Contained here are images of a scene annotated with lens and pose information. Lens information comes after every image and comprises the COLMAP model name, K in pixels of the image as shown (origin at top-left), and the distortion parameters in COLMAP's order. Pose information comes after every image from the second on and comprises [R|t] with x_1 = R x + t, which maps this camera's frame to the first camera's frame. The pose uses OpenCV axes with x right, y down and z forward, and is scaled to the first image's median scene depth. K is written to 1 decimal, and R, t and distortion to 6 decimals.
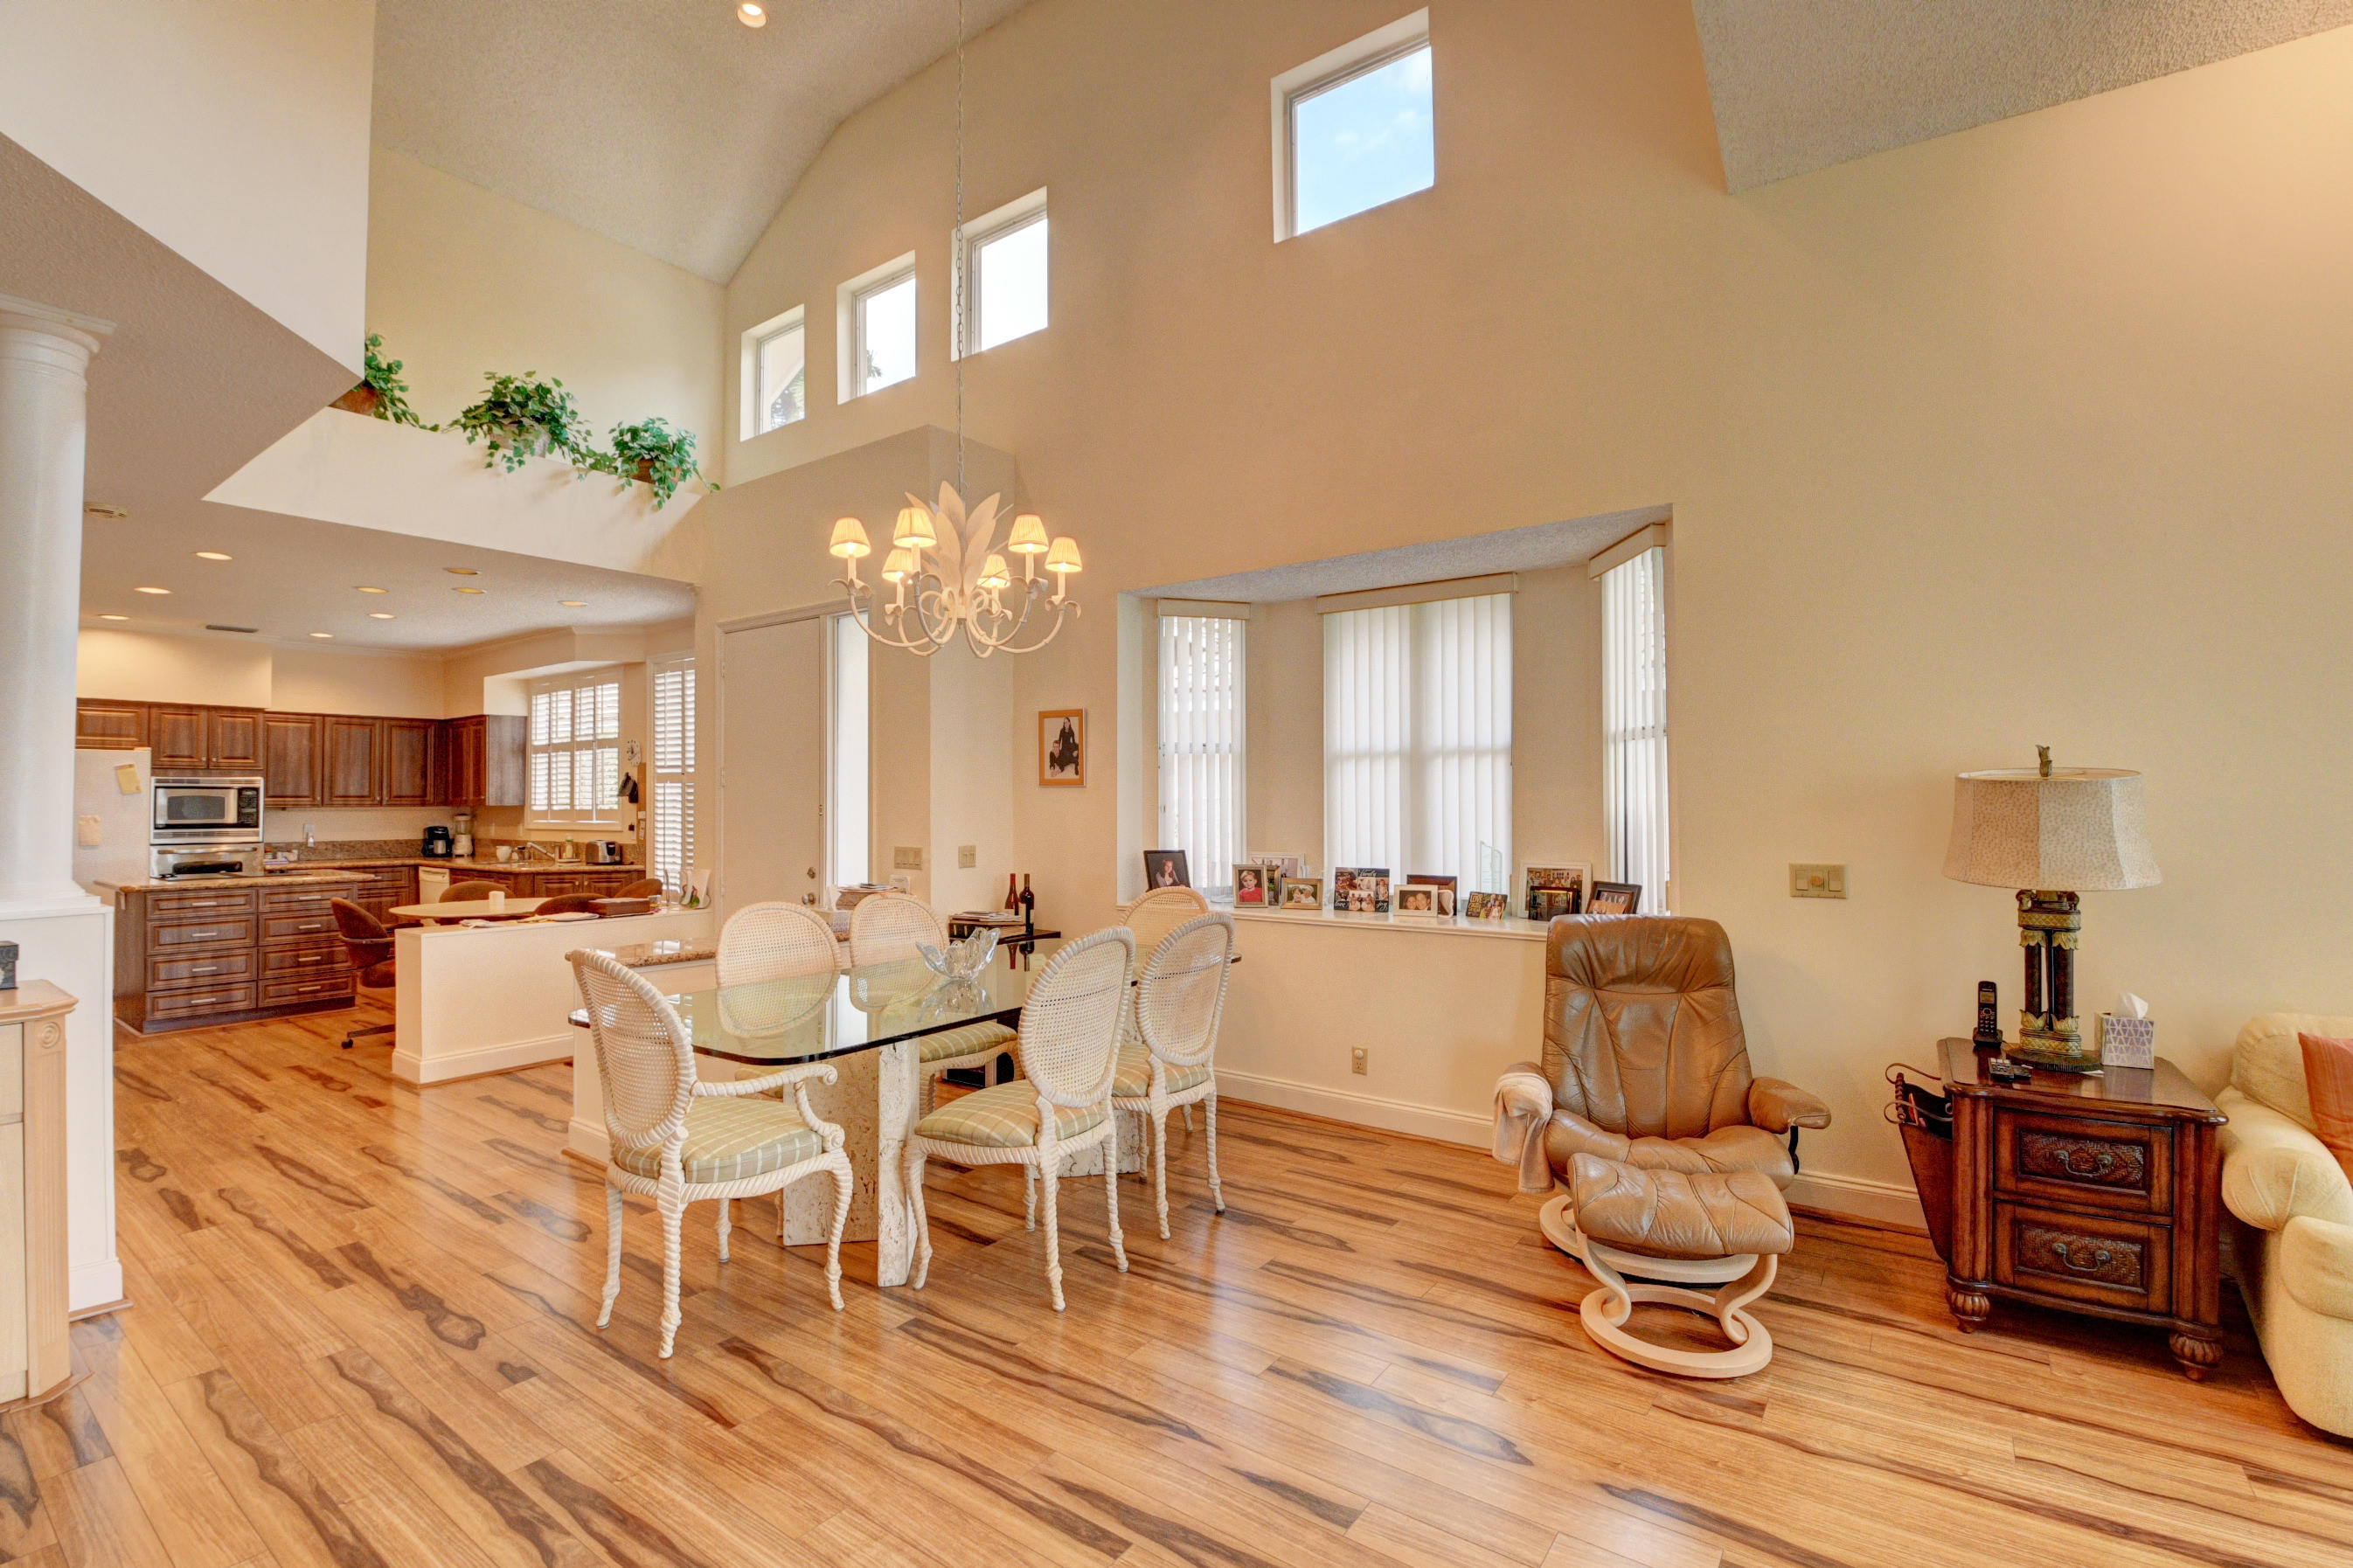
lens RADIAL K [[1026.9, 0, 1176.5], [0, 1026.9, 784.0], [0, 0, 1]] dist [0.016262, -0.027643]
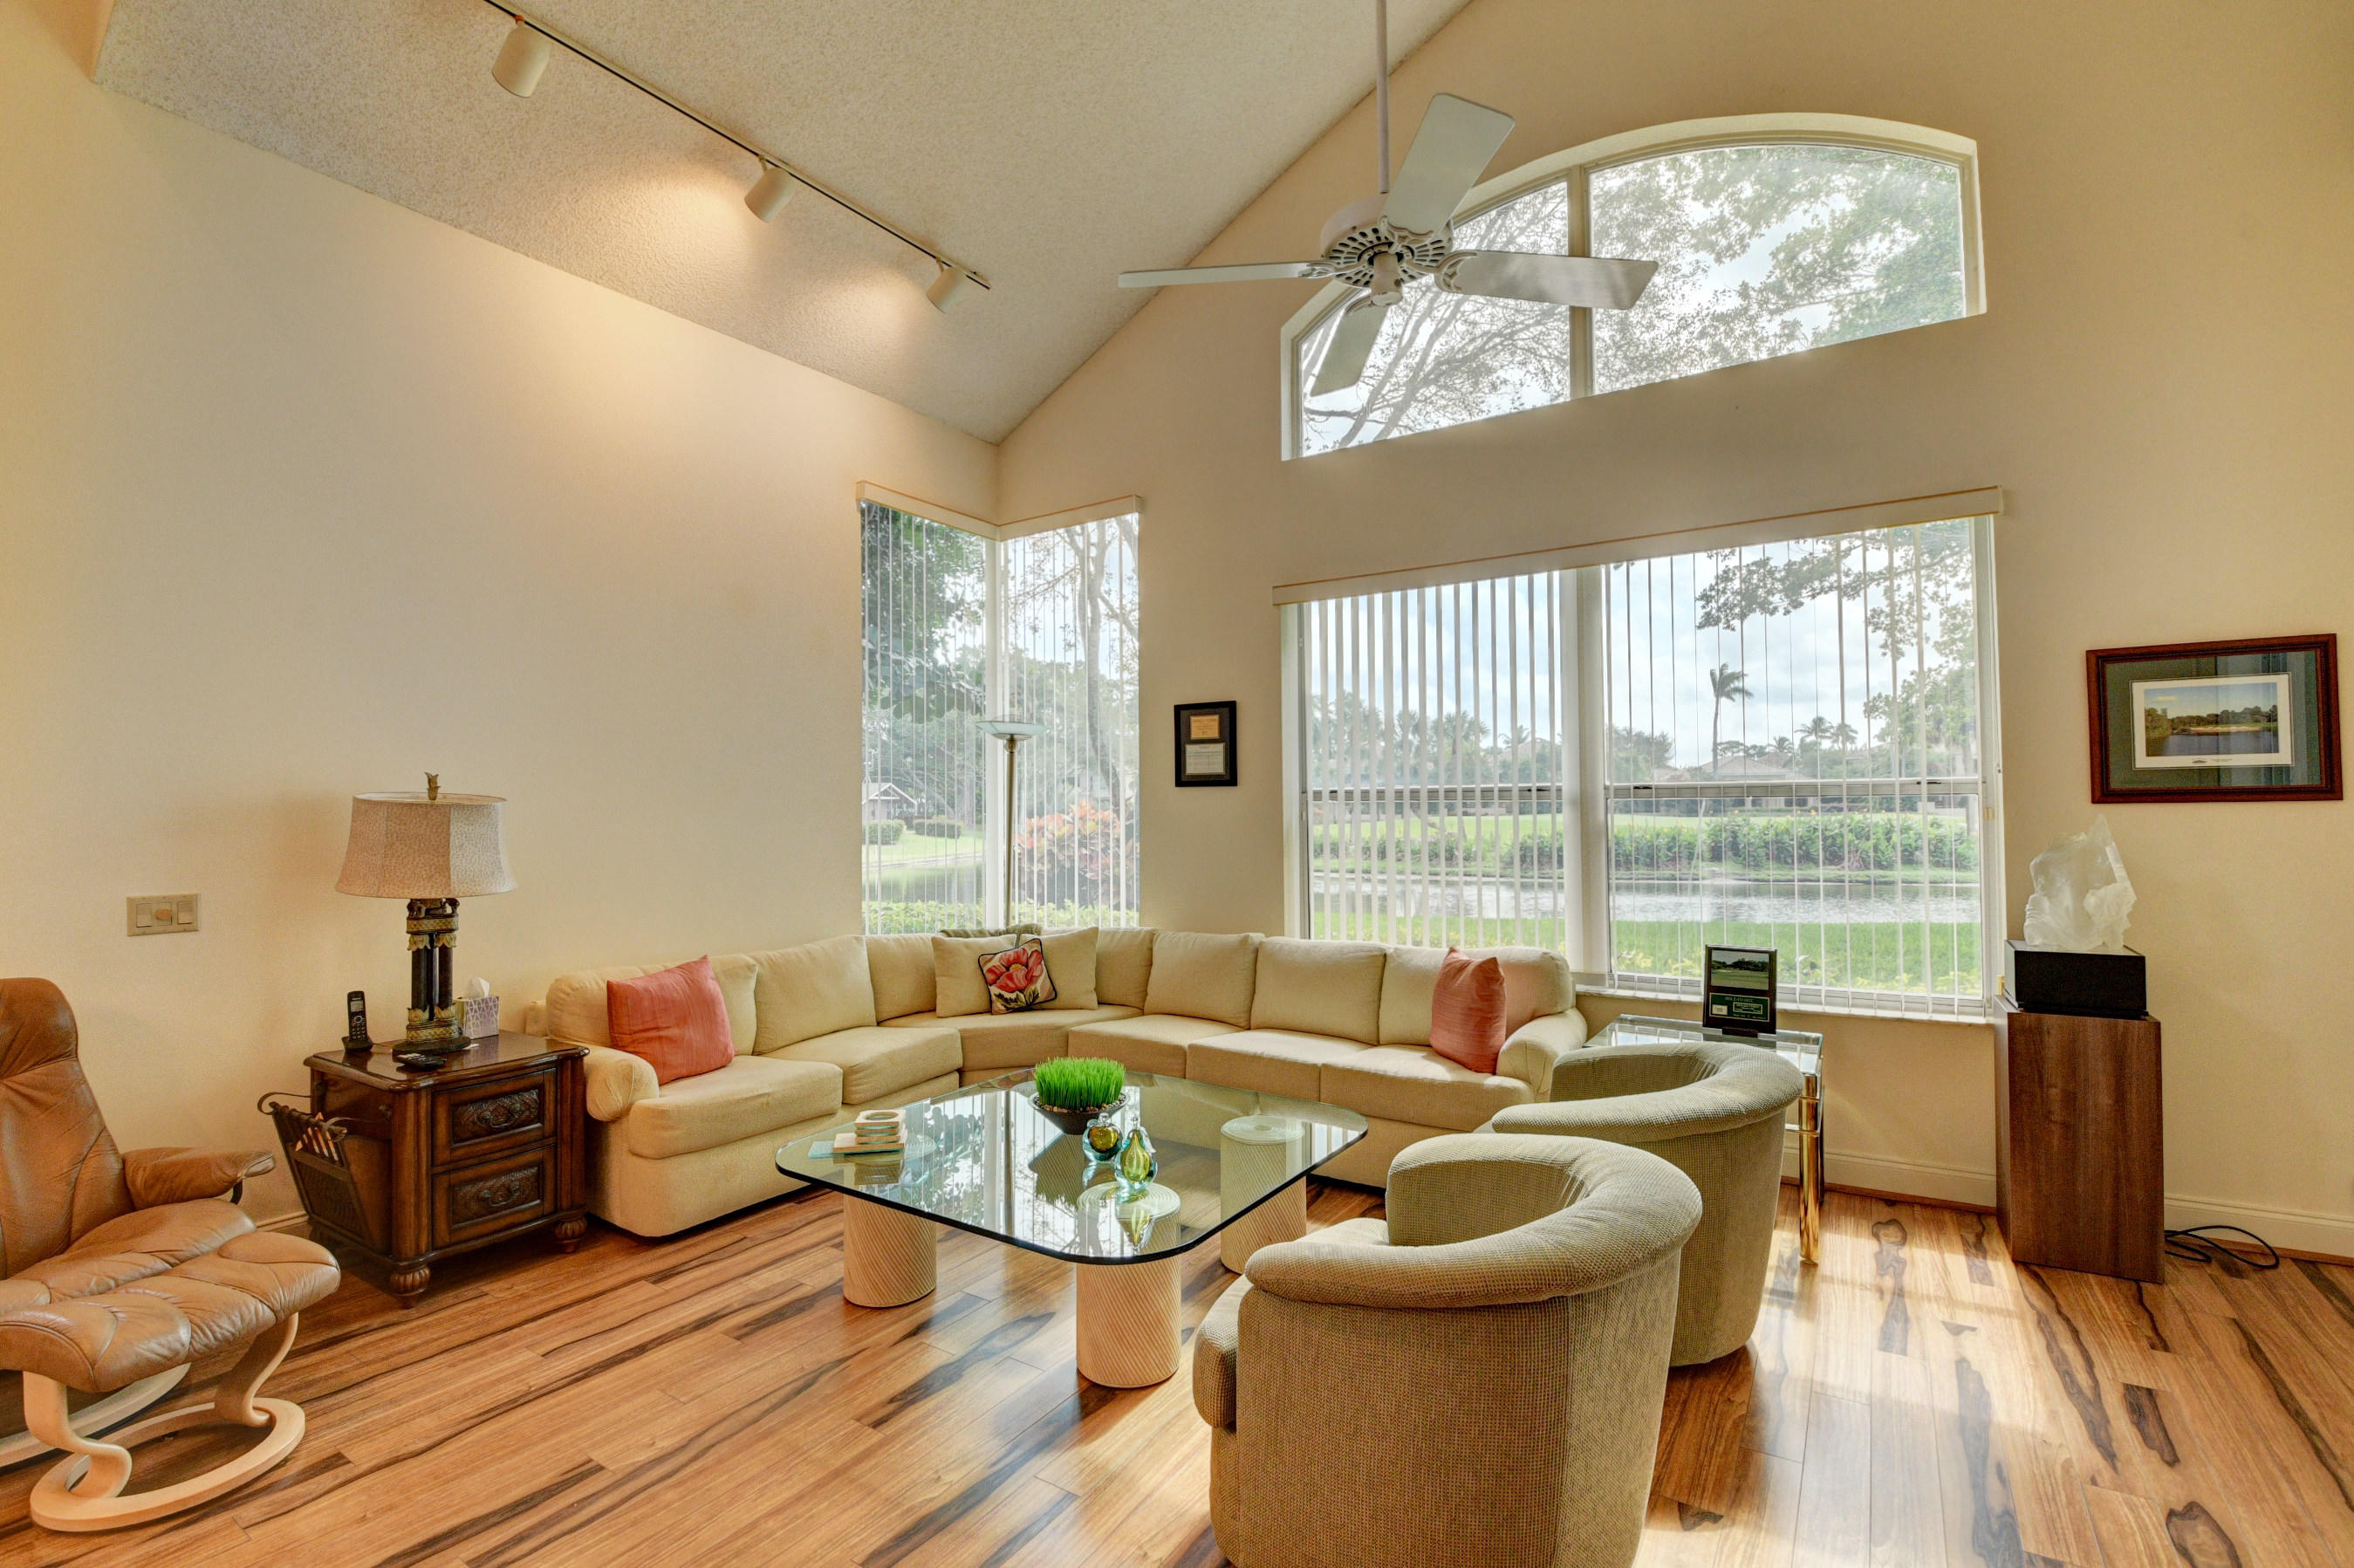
lens RADIAL K [[1027.4, 0, 1177.0], [0, 1027.4, 784.0], [0, 0, 1]] dist [0.016262, -0.027643]
pose [[-0.056874, 0.029050, 0.997959, -0.387703], [-0.007679, 0.999534, -0.029534, 0.003019], [-0.998352, -0.009343, -0.056624, 0.251722]]
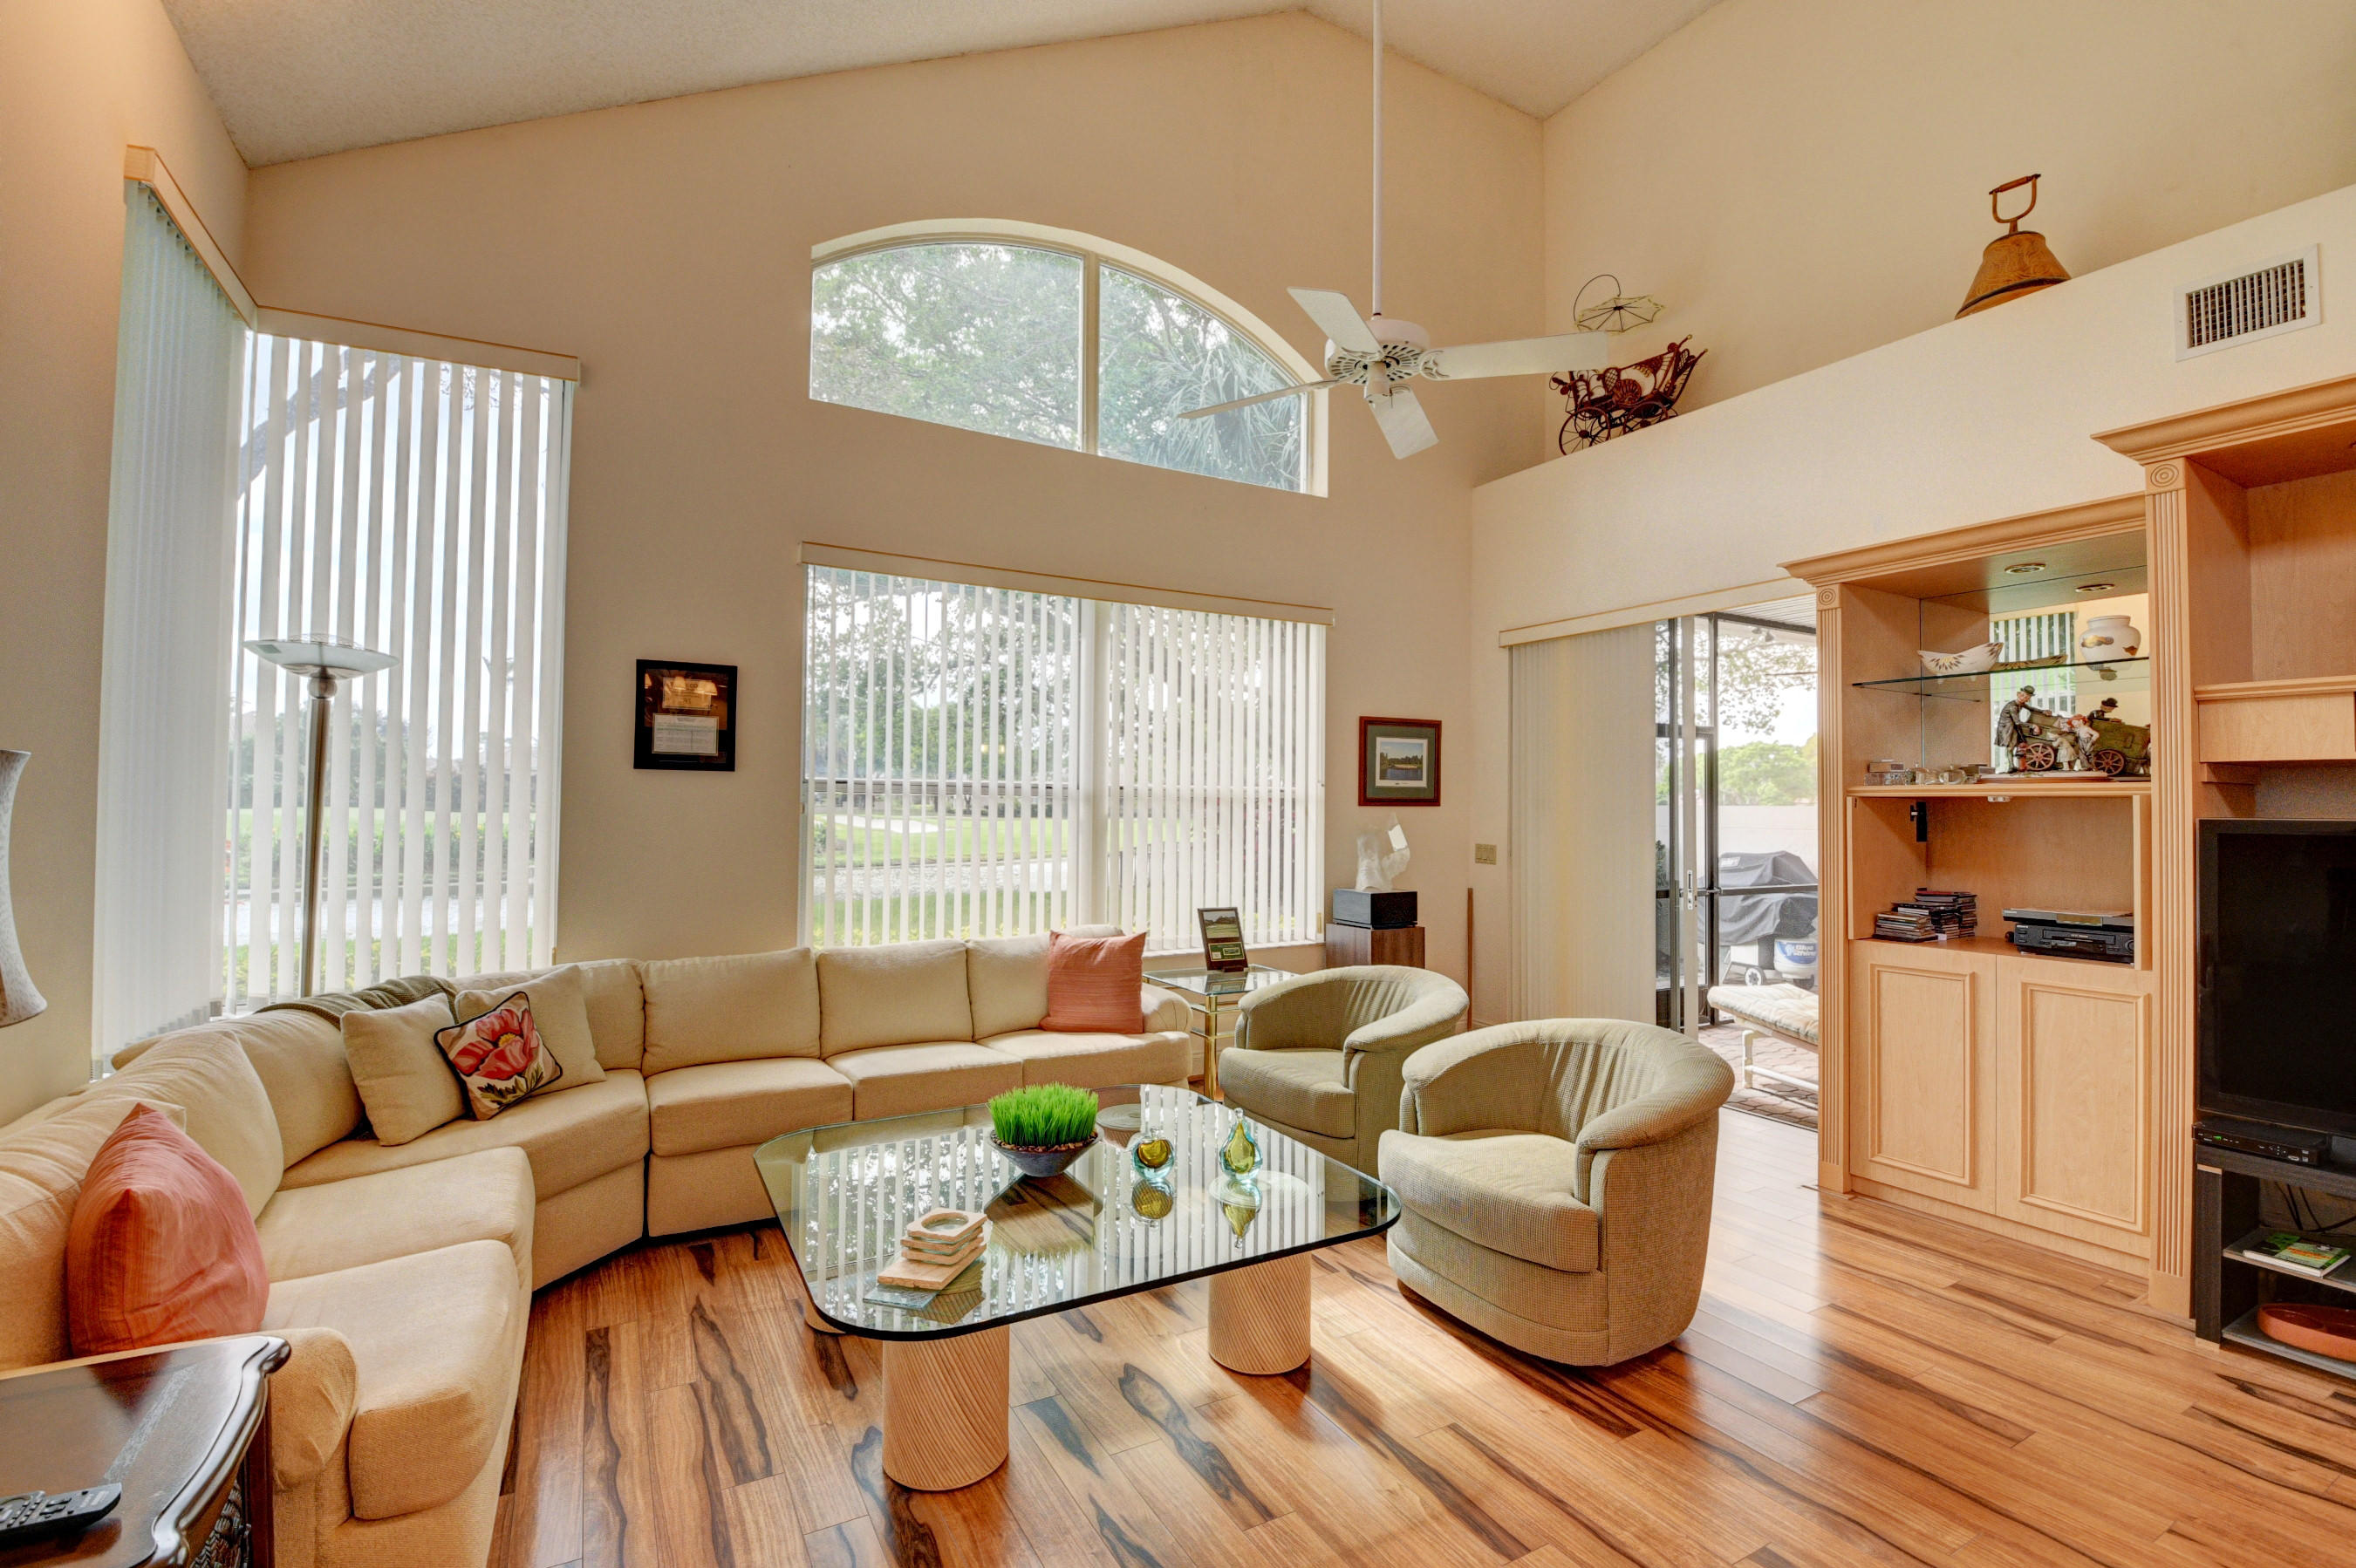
lens RADIAL K [[1030.2, 0, 1169.7], [0, 1030.2, 787.0], [0, 0, 1]] dist [0.018717, -0.027109]
pose [[-0.909517, 0.003058, 0.415655, 0.282869], [-0.011824, 0.999378, -0.033225, 0.018469], [-0.415498, -0.035134, -0.908915, 1.209017]]
